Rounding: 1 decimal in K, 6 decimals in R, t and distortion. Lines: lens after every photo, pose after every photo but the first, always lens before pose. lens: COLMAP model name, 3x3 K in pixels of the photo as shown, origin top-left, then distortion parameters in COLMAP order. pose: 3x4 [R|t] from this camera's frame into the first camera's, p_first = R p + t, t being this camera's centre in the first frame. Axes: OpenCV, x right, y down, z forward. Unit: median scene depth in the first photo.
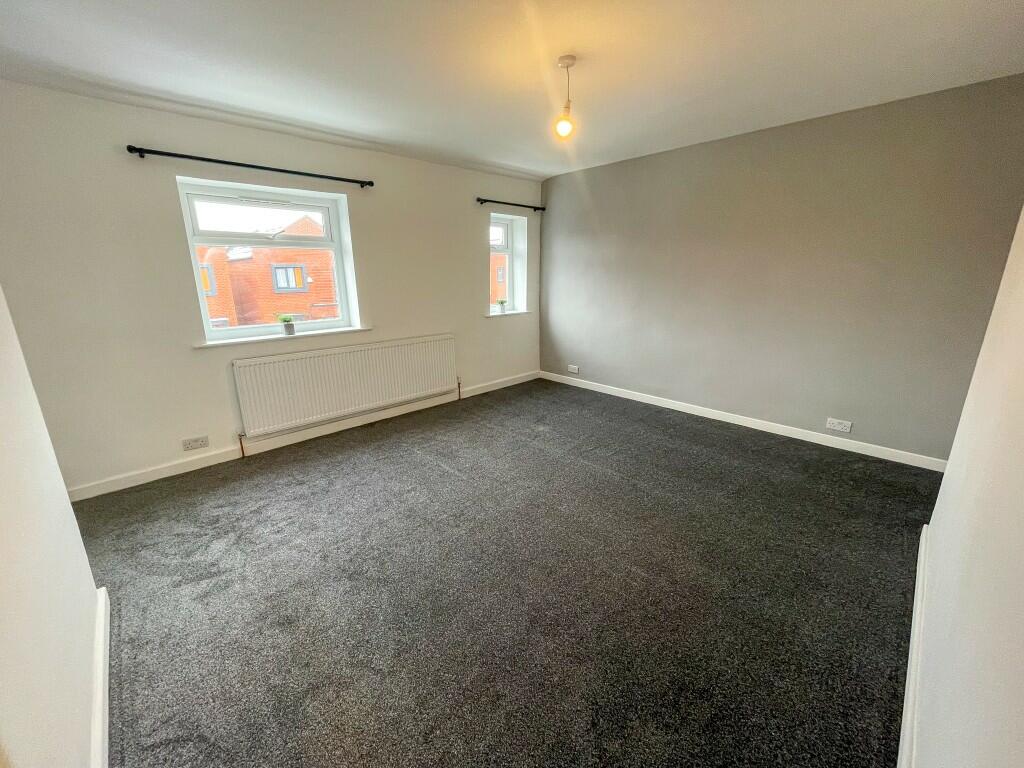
lens RADIAL K [[411.6, 0, 510.8], [0, 411.6, 381.2], [0, 0, 1]] dist [-0.001822, -0.000631]
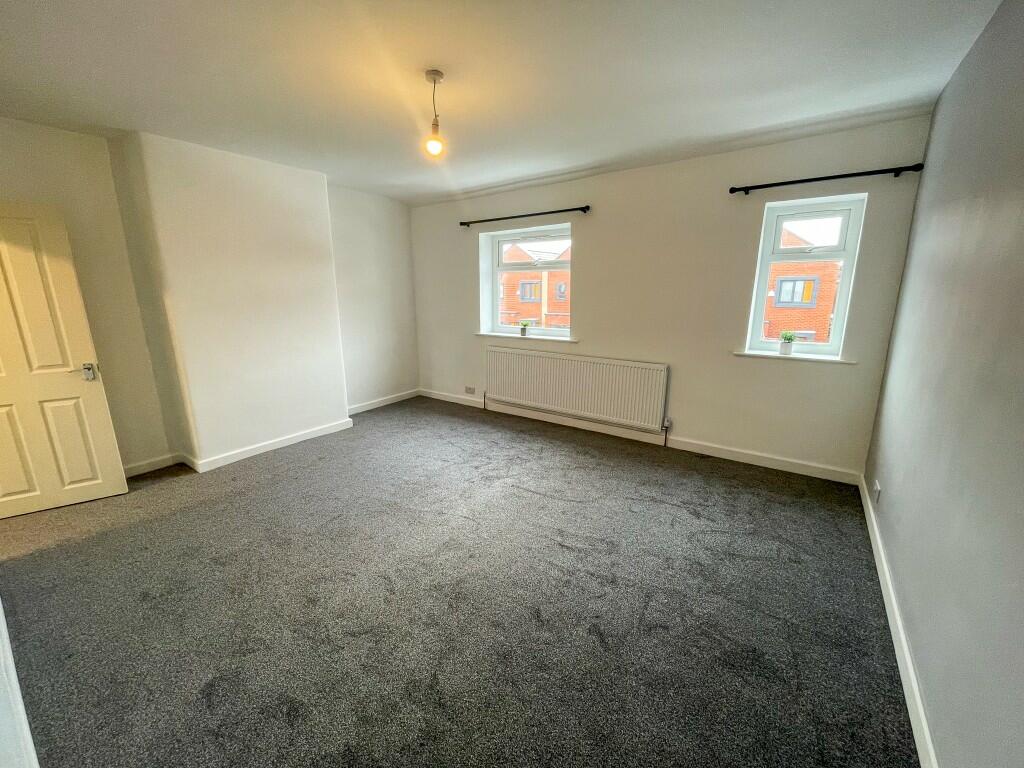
lens RADIAL K [[411.6, 0, 510.8], [0, 411.6, 381.2], [0, 0, 1]] dist [-0.001822, -0.000631]
pose [[0.180809, 0.220407, -0.958503, 0.715159], [-0.250667, 0.952709, 0.171789, -0.177713], [0.951038, 0.209204, 0.227507, 0.634373]]
